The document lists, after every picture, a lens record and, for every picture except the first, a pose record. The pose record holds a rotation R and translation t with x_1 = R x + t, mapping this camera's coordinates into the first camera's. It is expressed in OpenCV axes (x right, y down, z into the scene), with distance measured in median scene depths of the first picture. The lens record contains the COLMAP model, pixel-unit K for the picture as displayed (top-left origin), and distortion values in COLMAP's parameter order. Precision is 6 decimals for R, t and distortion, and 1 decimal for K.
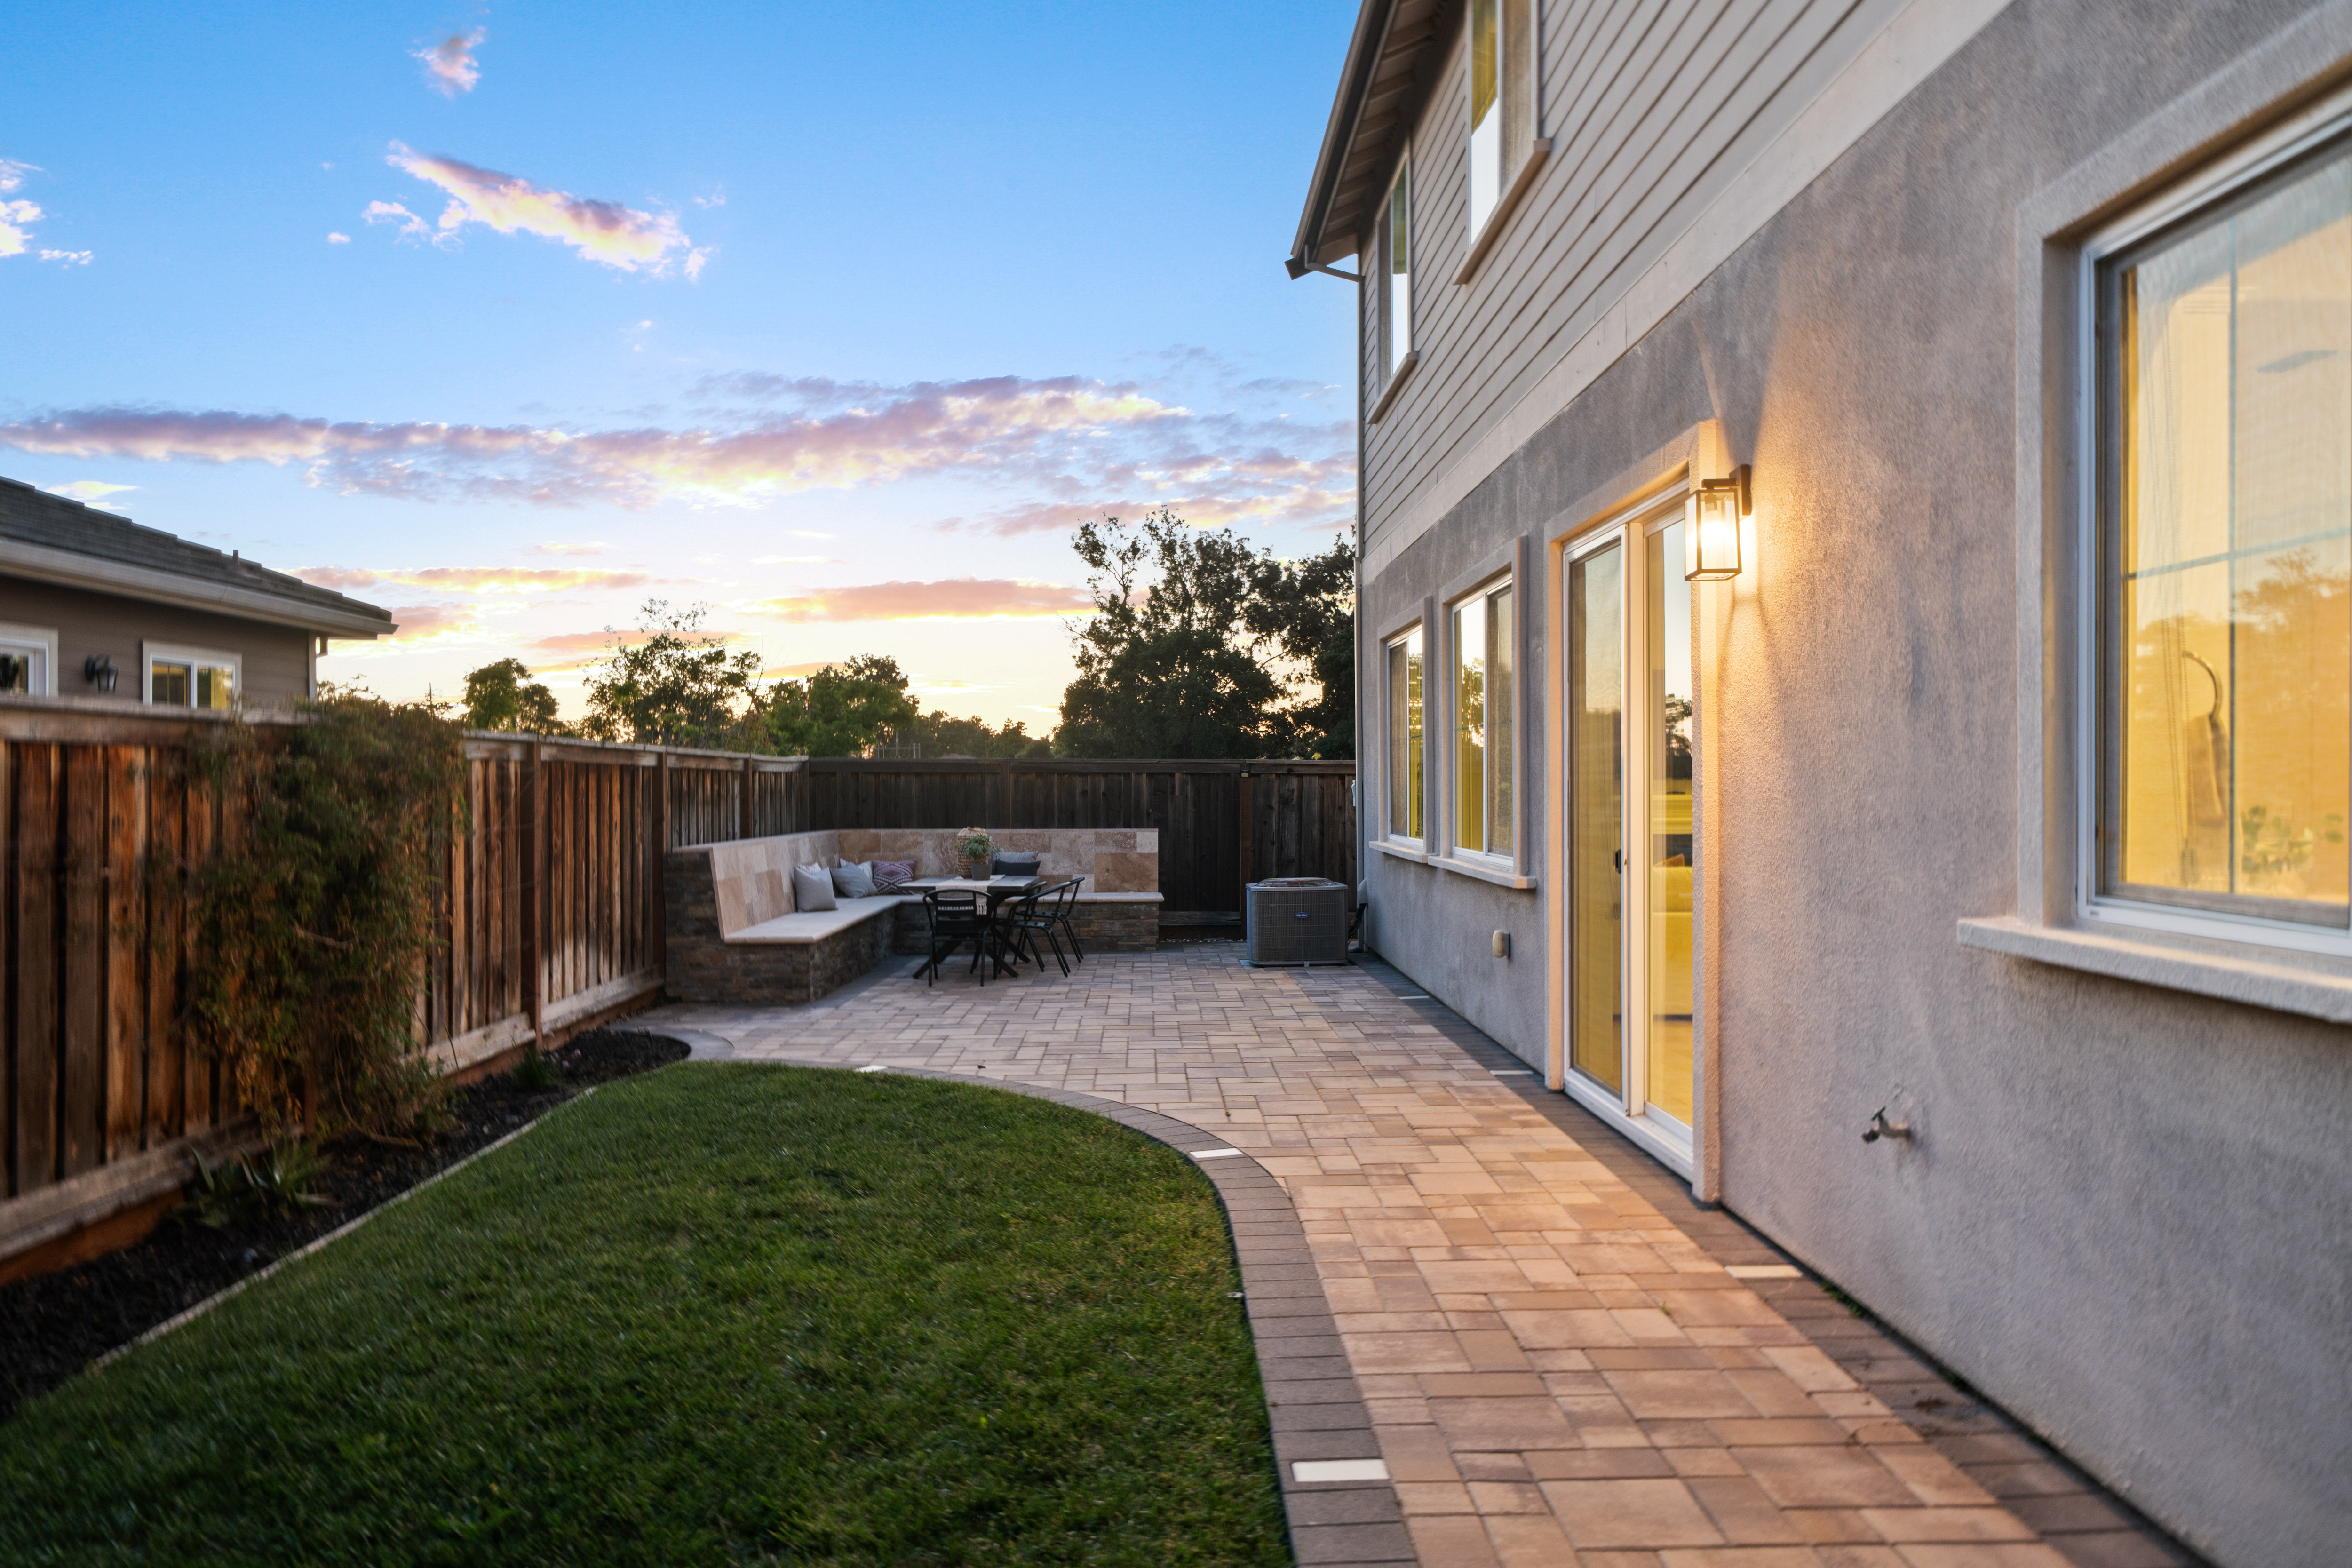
lens RADIAL K [[1611.2, 0, 1166.6], [0, 1611.2, 799.7], [0, 0, 1]] dist [0.007781, 0.000834]
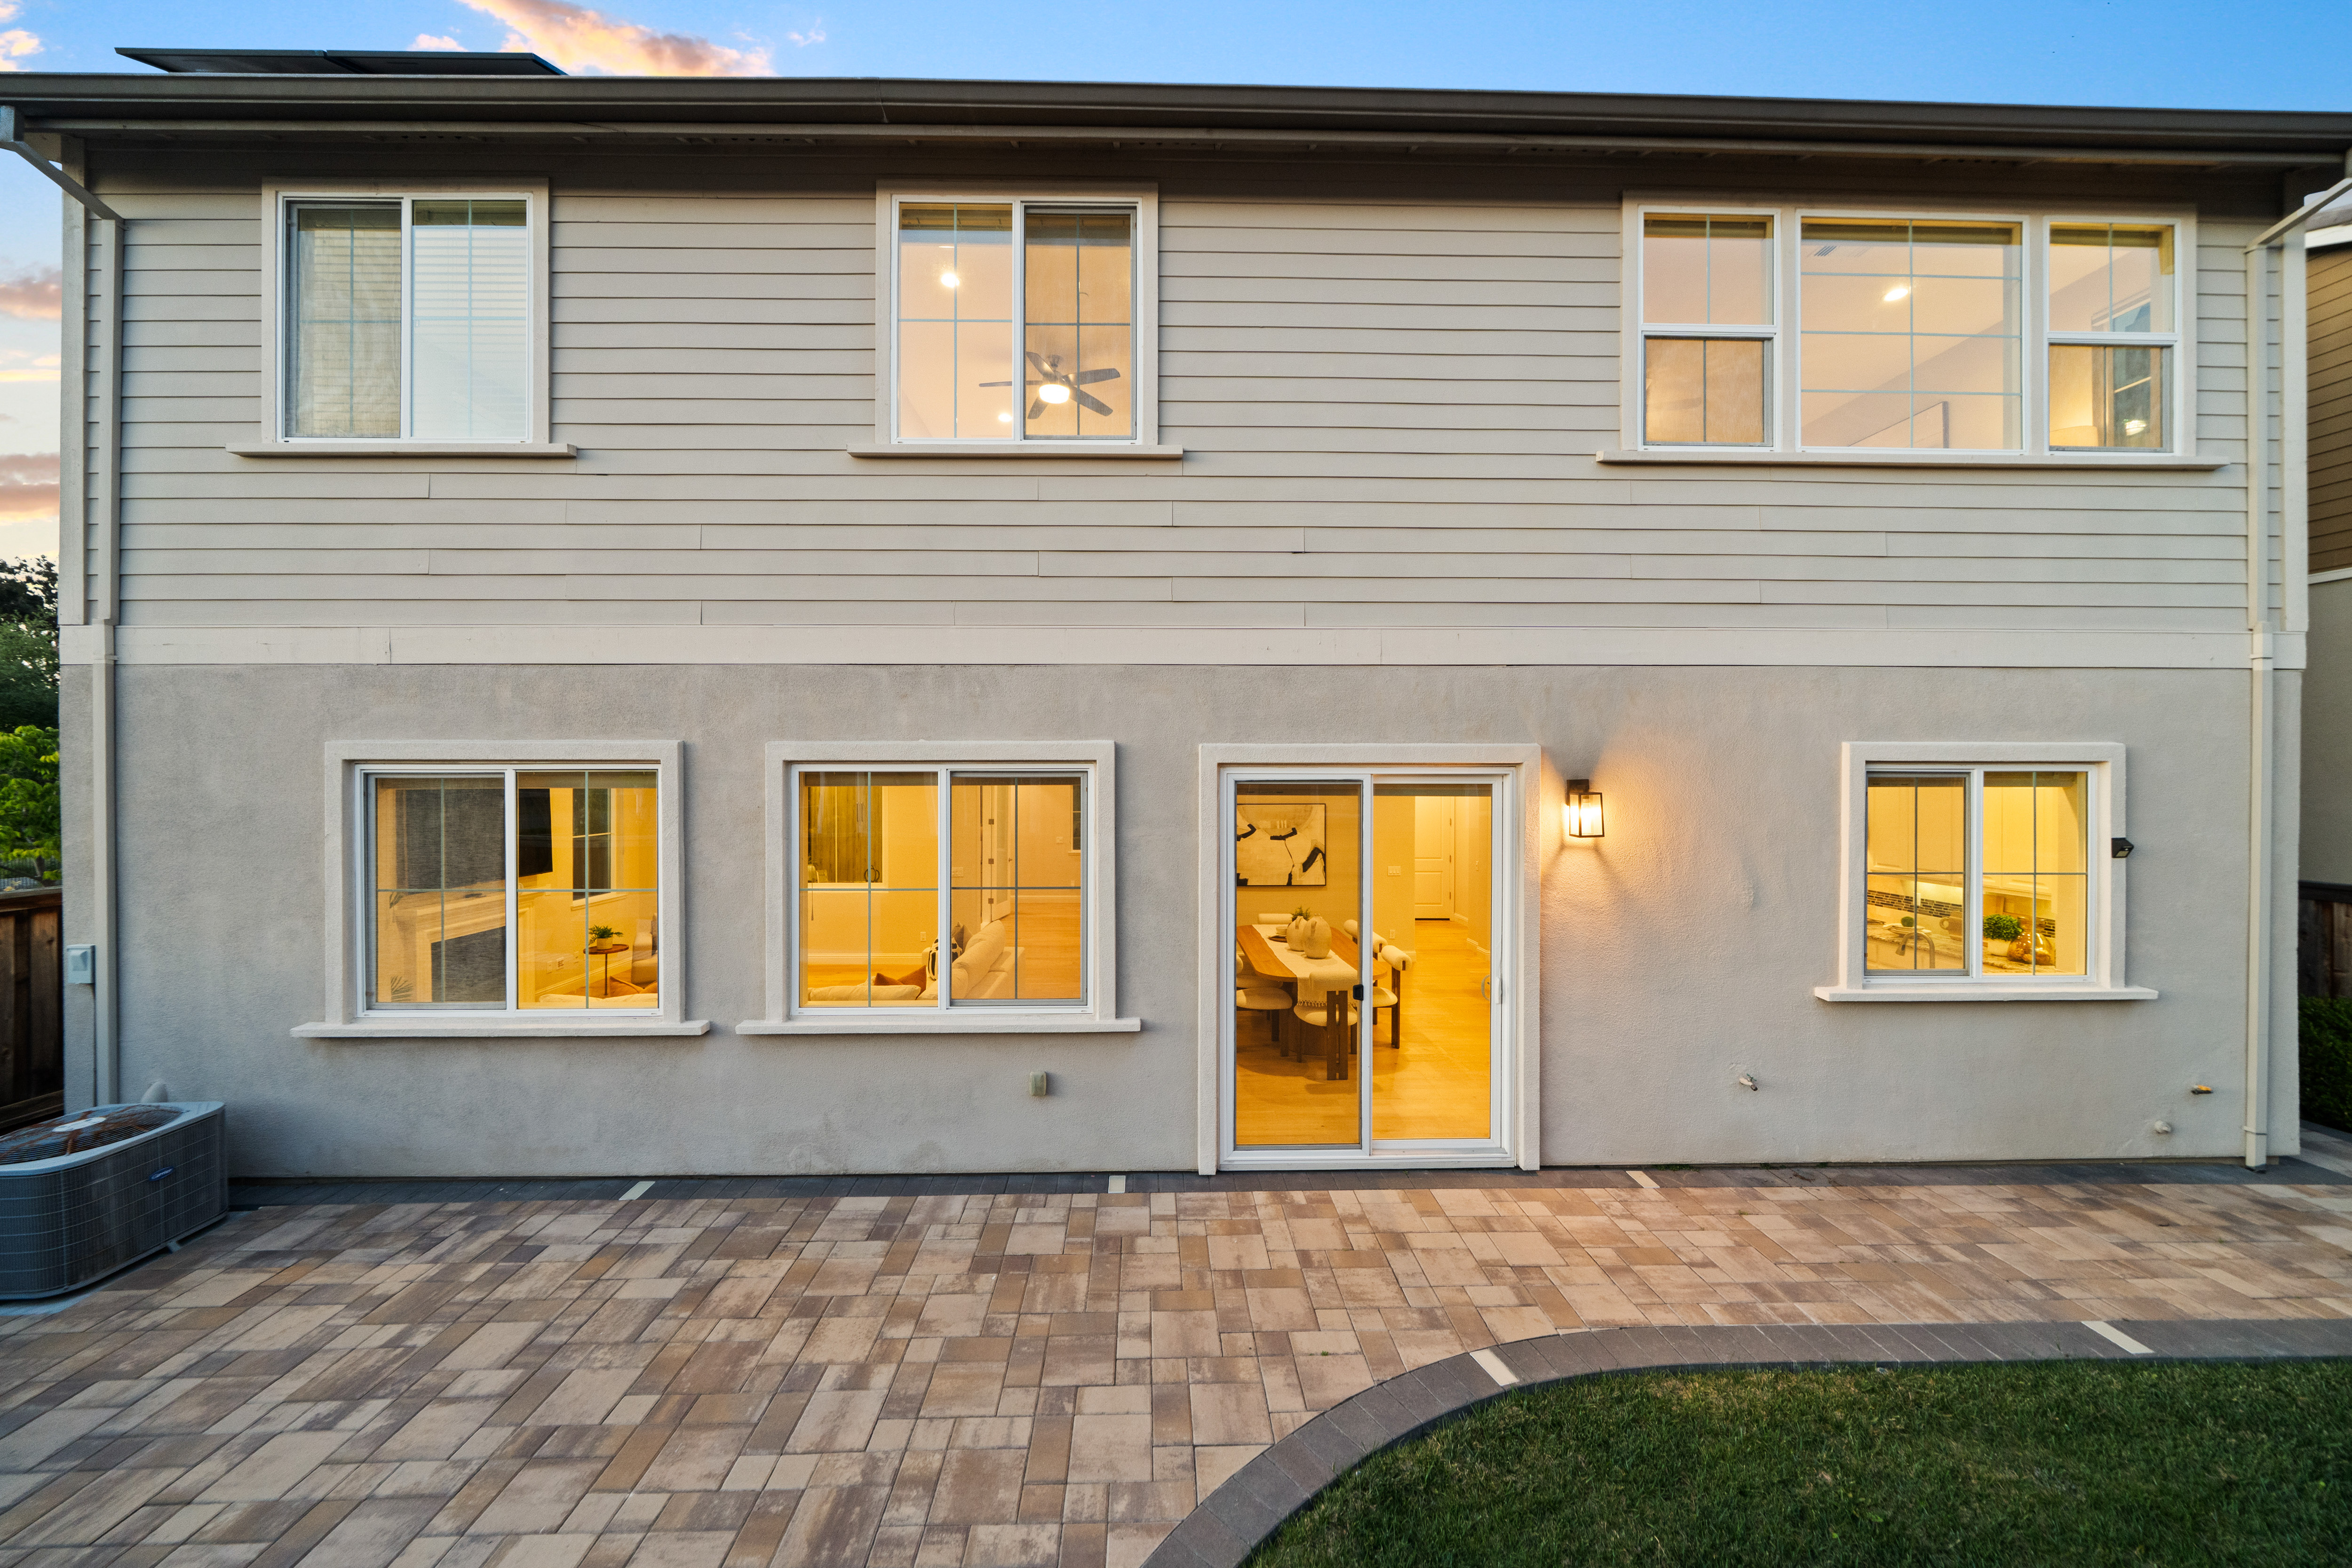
lens RADIAL K [[826.3, 0, 1173.0], [0, 826.3, 779.7], [0, 0, 1]] dist [-0.003336, 0.000287]
pose [[-0.013346, -0.002965, 0.999907, -0.620614], [0.010513, 0.999940, 0.003105, -0.210261], [-0.999856, 0.010554, -0.013314, 1.476511]]
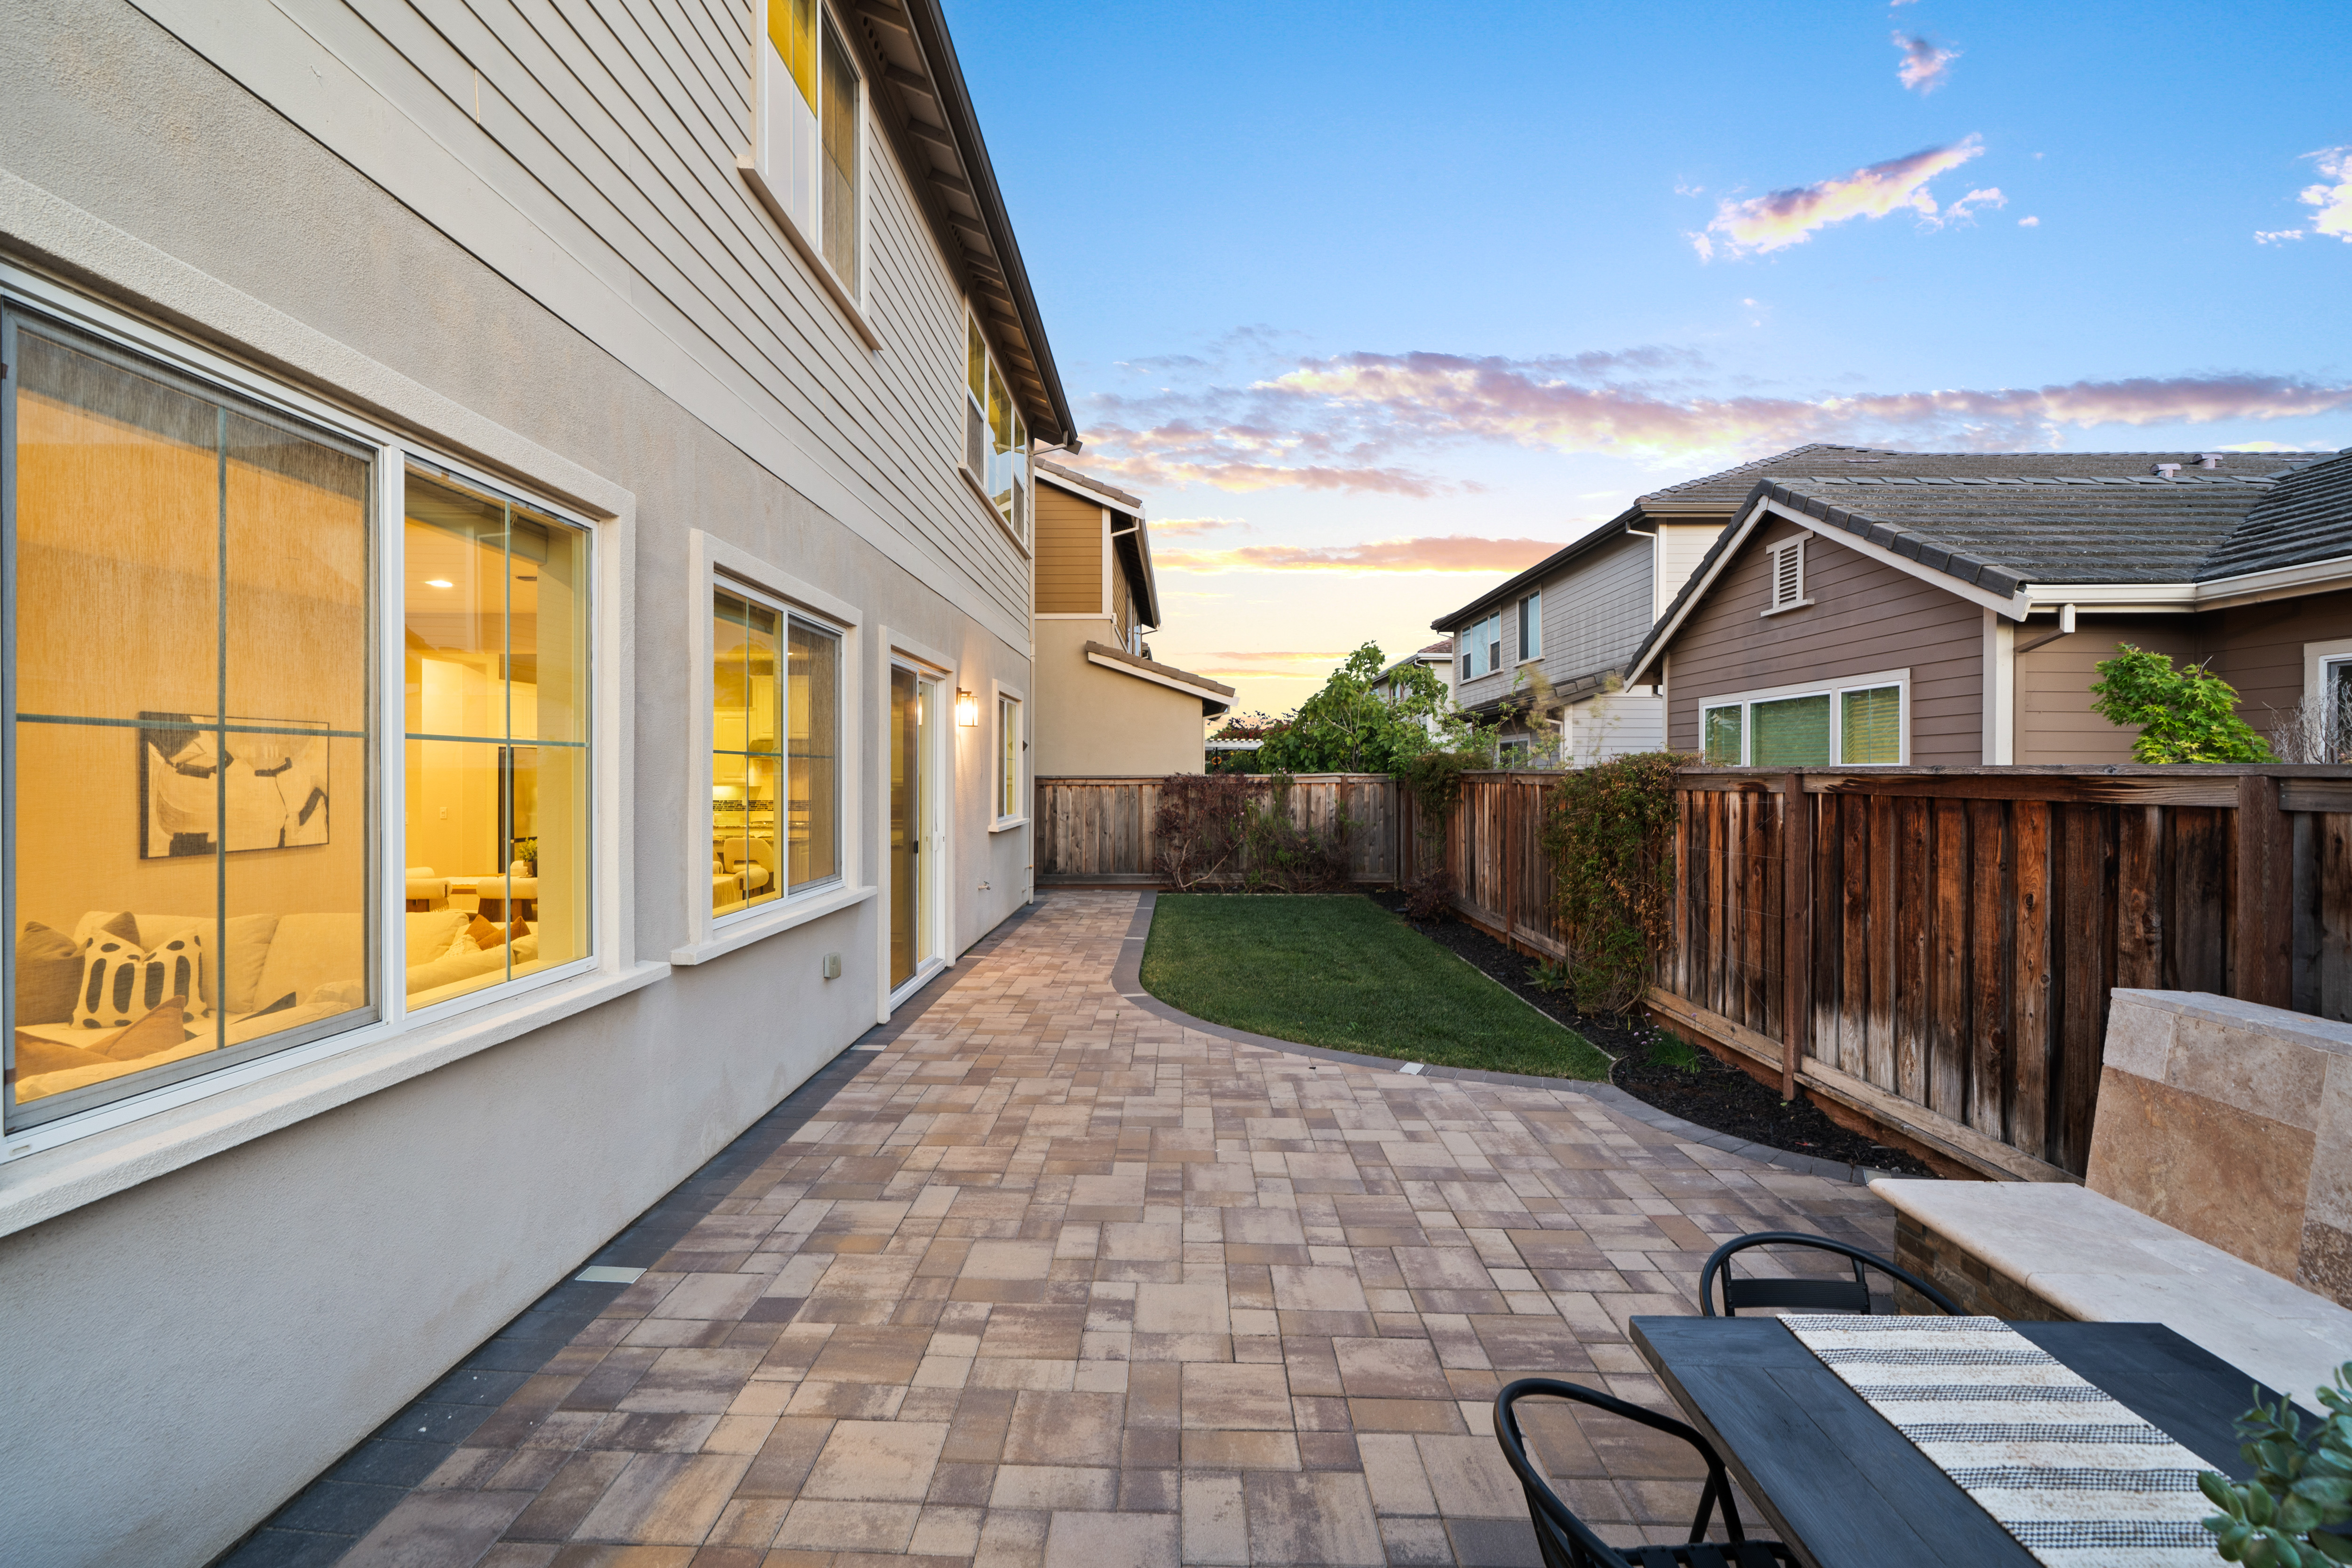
lens RADIAL K [[1030.2, 0, 1166.5], [0, 1030.2, 781.5], [0, 0, 1]] dist [0.000200, 0.000057]
pose [[-0.999693, 0.002512, 0.024631, -0.041248], [0.002920, 0.999859, 0.016545, -0.070303], [-0.024586, 0.016612, -0.999560, 2.740259]]
